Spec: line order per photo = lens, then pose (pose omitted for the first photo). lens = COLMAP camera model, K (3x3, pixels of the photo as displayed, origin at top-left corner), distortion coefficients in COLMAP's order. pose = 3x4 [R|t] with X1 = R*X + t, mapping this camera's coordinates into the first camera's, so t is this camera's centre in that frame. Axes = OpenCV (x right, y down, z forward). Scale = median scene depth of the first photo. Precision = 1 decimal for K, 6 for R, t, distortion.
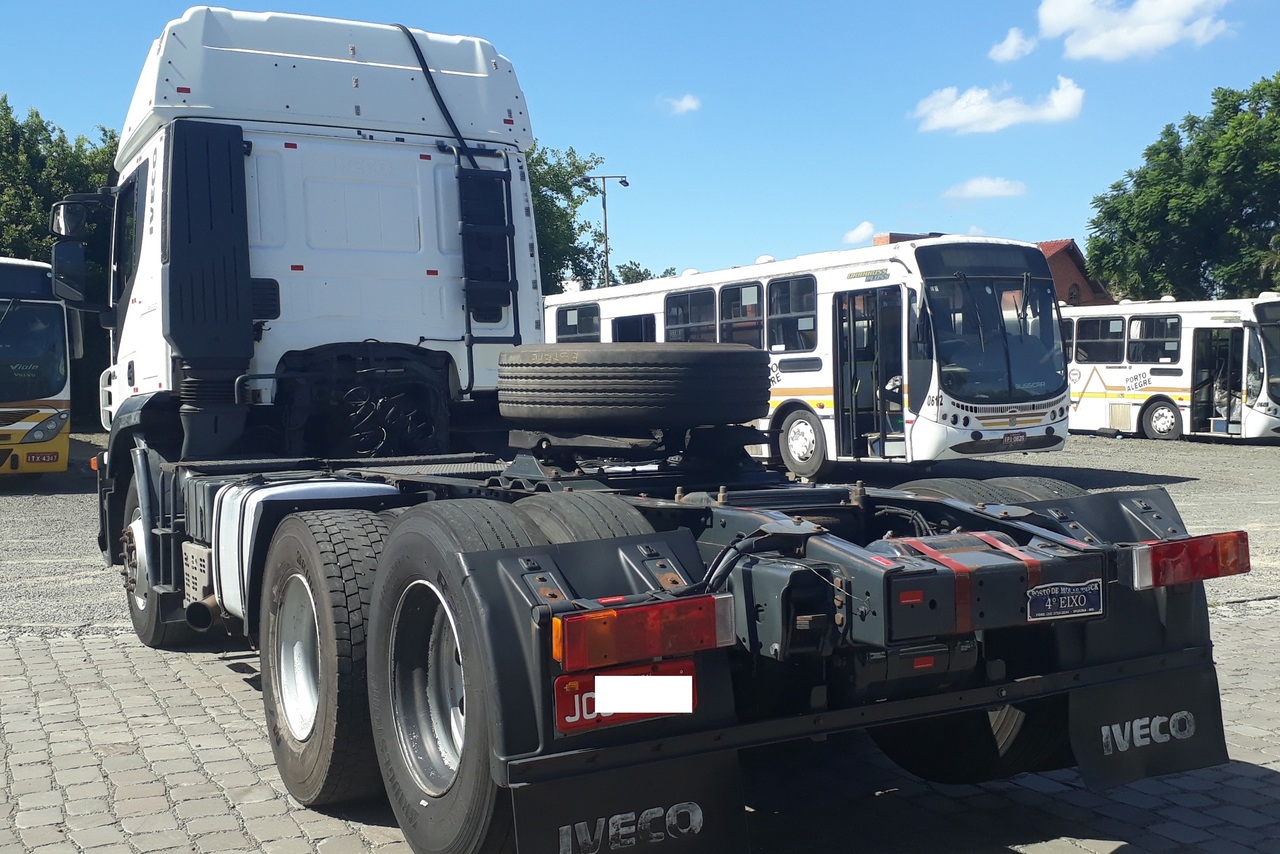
lens RADIAL K [[1340.6, 0, 624.7], [0, 1340.6, 431.8], [0, 0, 1]] dist [0.235186, -0.701610]
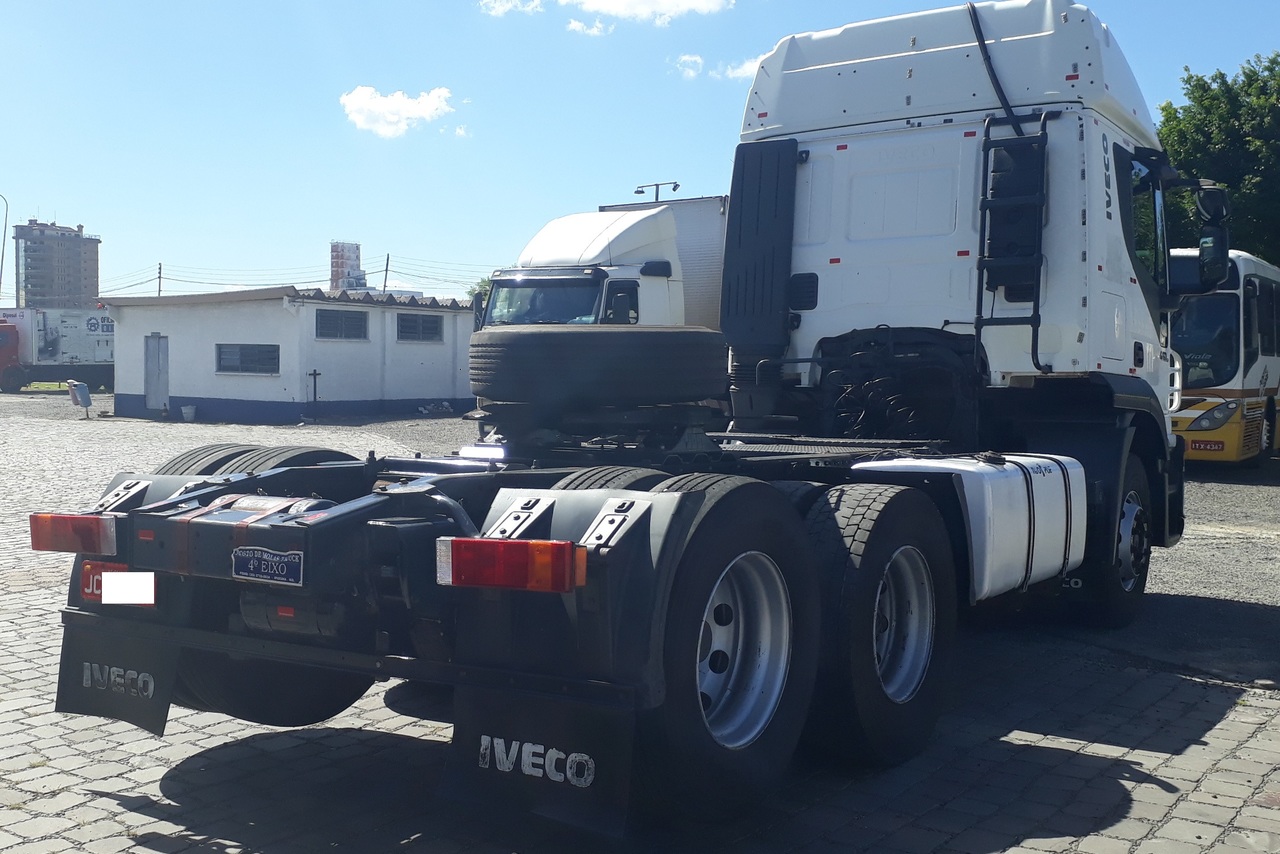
lens RADIAL K [[1340.6, 0, 624.7], [0, 1340.6, 431.8], [0, 0, 1]] dist [0.235186, -0.701610]
pose [[0.466216, 0.048641, -0.883333, 0.644062], [-0.043773, 0.998533, 0.031881, -0.011569], [0.883587, 0.023803, 0.467661, 0.353118]]
